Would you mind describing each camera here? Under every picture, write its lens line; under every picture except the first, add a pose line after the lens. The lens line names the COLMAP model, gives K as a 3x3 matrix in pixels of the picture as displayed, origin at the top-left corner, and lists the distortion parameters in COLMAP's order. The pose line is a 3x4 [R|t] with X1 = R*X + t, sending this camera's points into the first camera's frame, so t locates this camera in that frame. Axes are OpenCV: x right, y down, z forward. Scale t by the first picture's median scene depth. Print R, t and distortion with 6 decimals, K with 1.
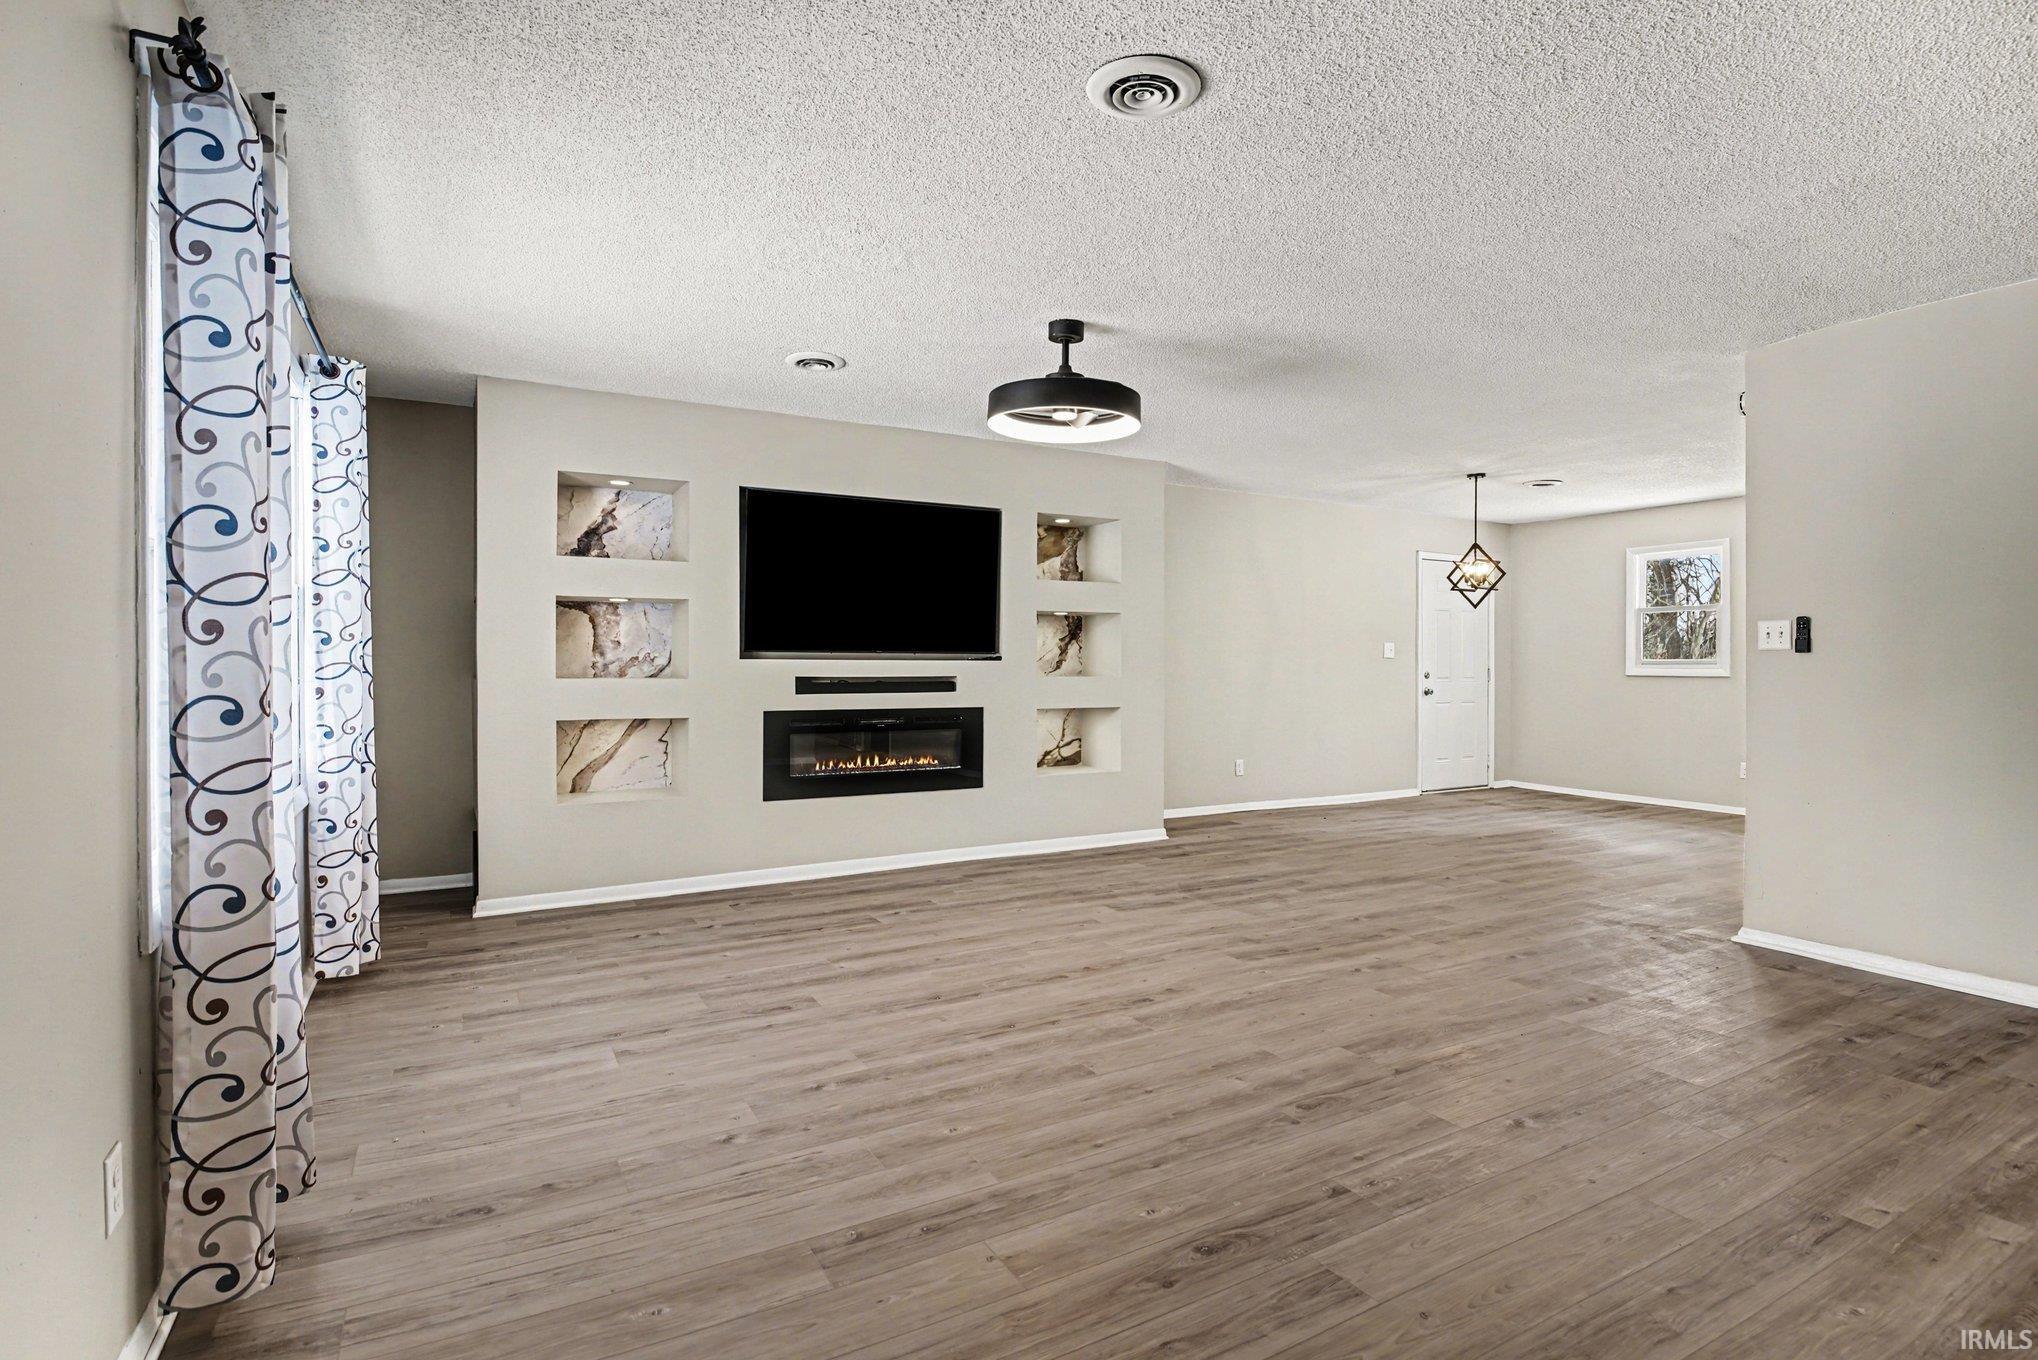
lens RADIAL K [[1014.5, 0, 1062.0], [0, 1014.5, 676.6], [0, 0, 1]] dist [-0.025647, -0.003076]
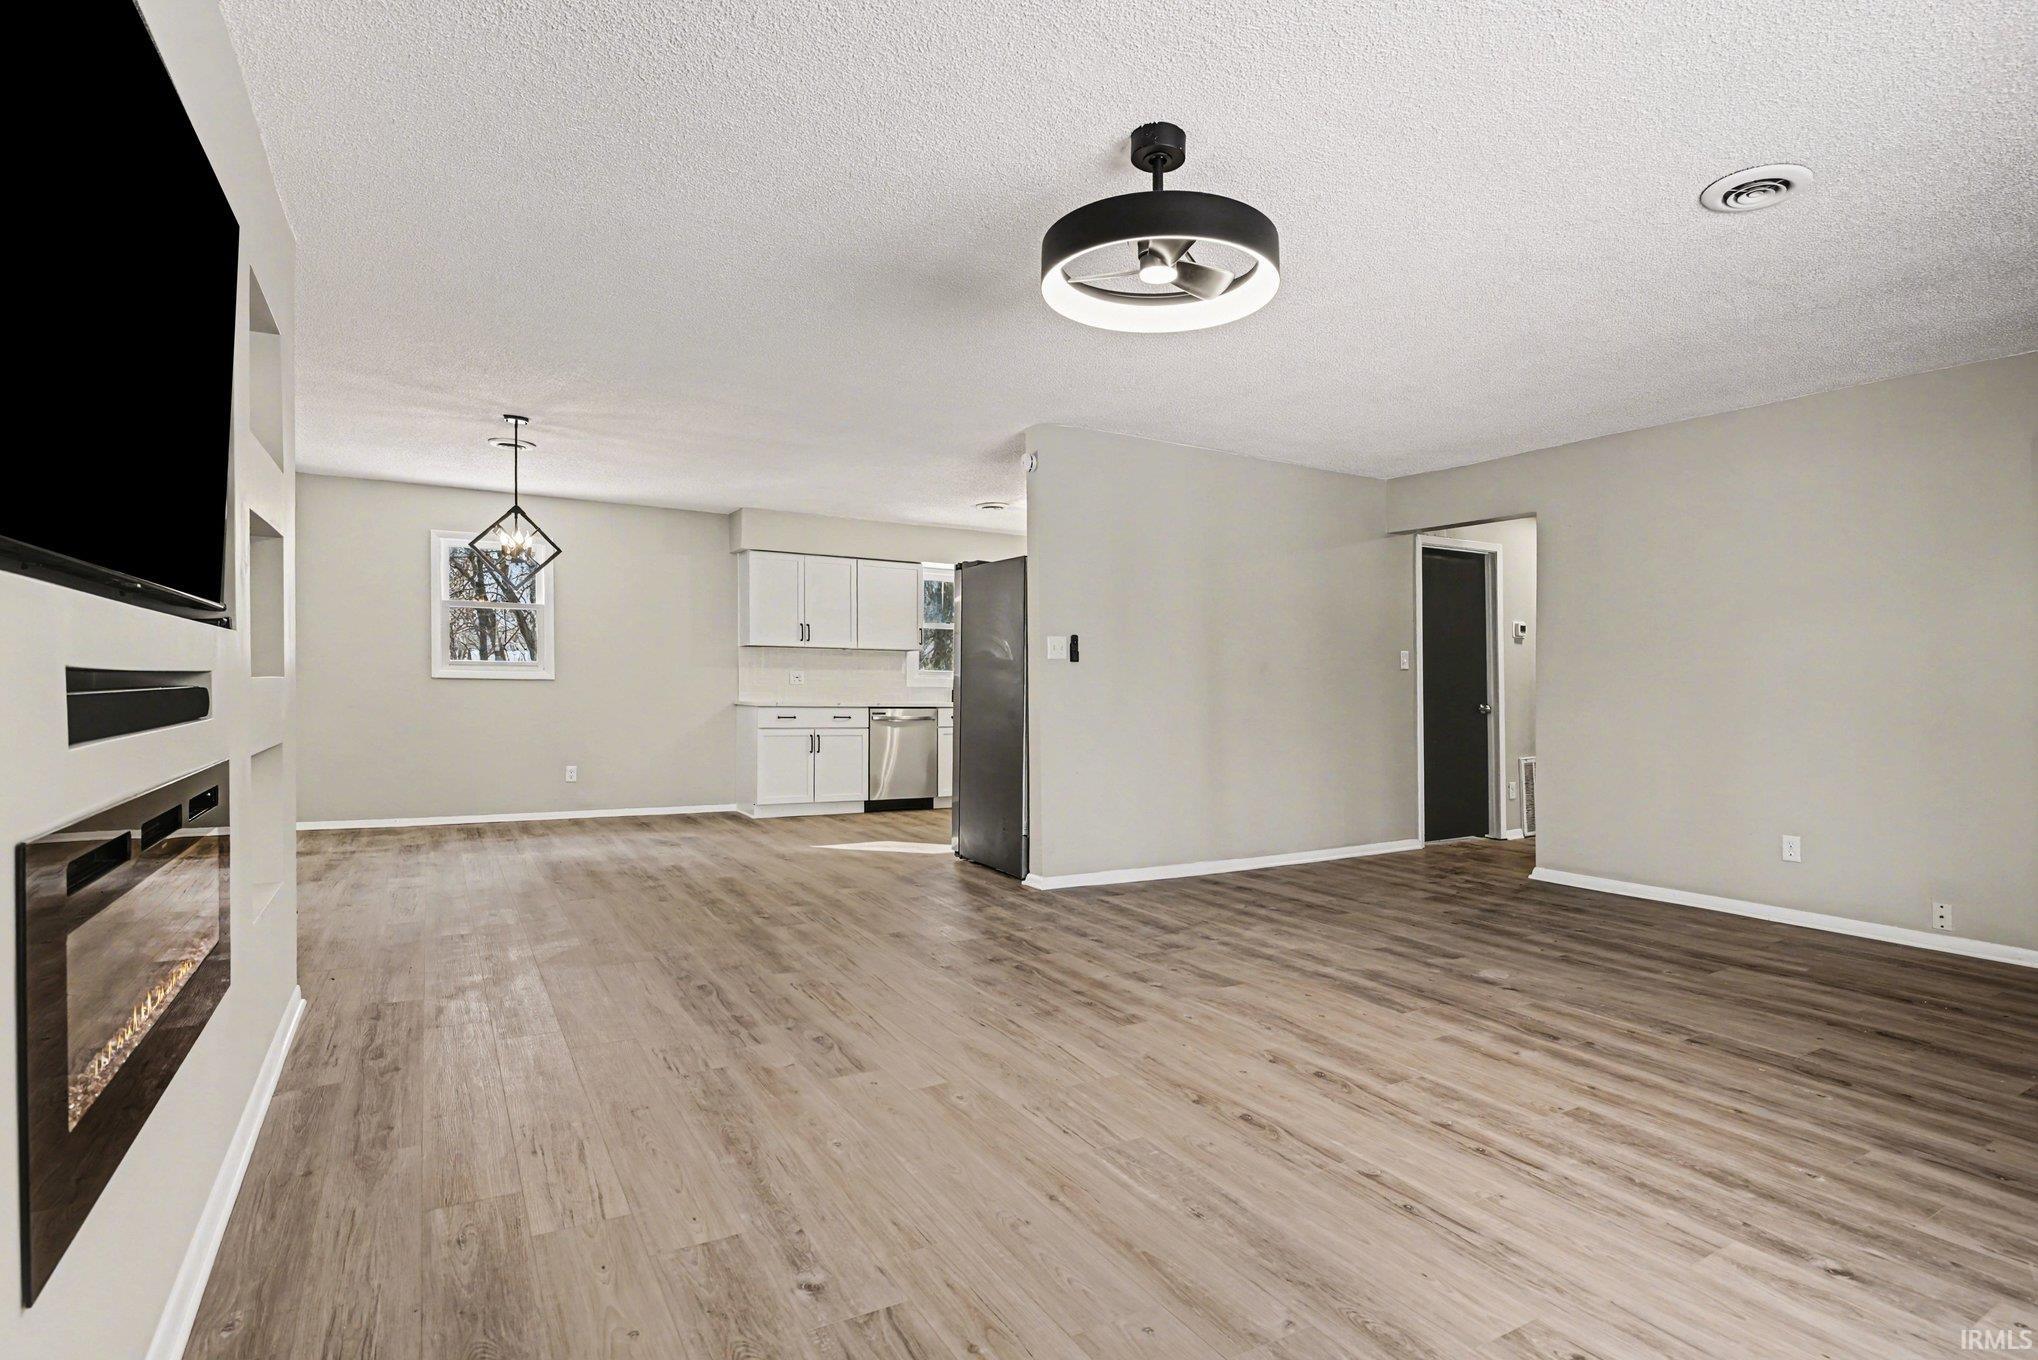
lens RADIAL K [[1014.5, 0, 1018.7], [0, 1014.5, 684.4], [0, 0, 1]] dist [-0.025647, -0.003076]
pose [[0.018785, -0.002227, 0.999821, -0.750713], [-0.000870, 0.999997, 0.002244, 0.004727], [-0.999823, -0.000912, 0.018783, 1.262304]]
